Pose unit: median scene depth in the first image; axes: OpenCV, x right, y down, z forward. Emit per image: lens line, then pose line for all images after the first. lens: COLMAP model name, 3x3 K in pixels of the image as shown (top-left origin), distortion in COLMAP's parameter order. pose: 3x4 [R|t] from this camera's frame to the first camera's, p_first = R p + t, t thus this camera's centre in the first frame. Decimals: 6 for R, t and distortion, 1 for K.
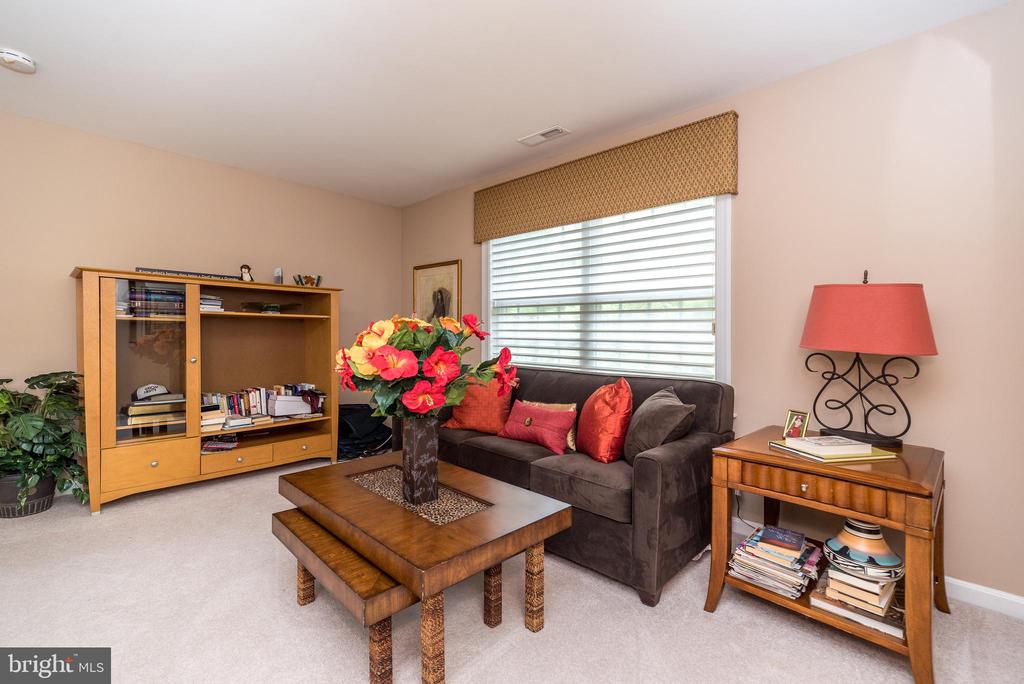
lens RADIAL K [[448.0, 0, 511.6], [0, 448.0, 341.3], [0, 0, 1]] dist [0.004265, 0.000240]
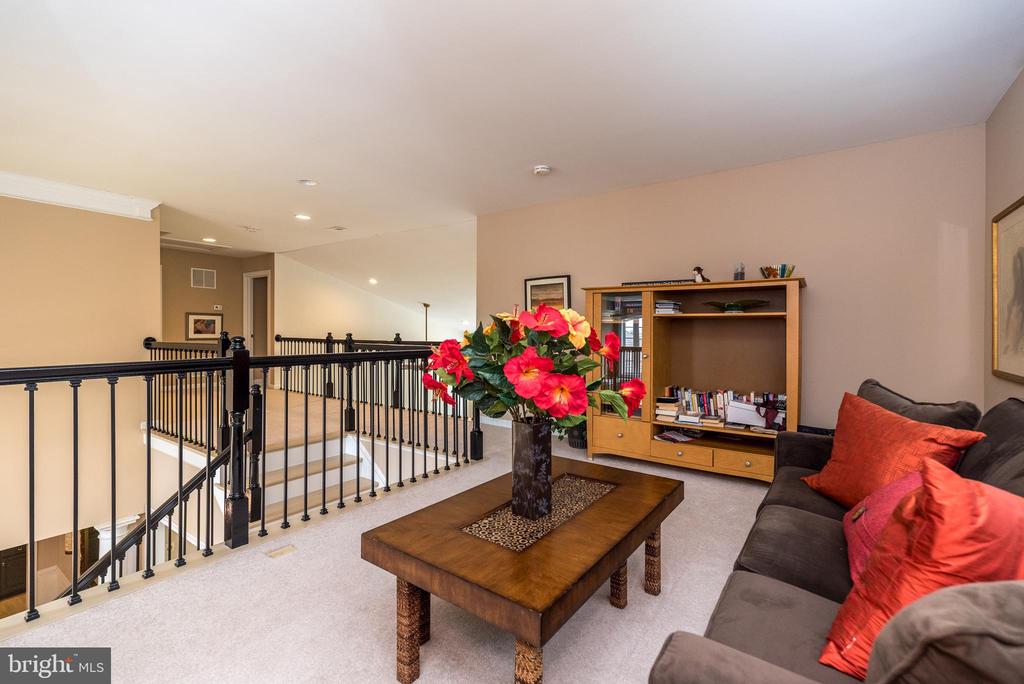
lens RADIAL K [[448.0, 0, 511.6], [0, 448.0, 341.3], [0, 0, 1]] dist [0.004265, 0.000240]
pose [[0.142356, 0.014803, -0.989705, 0.345724], [-0.025045, 0.999622, 0.011349, -0.001321], [0.989499, 0.023171, 0.142672, 0.420956]]
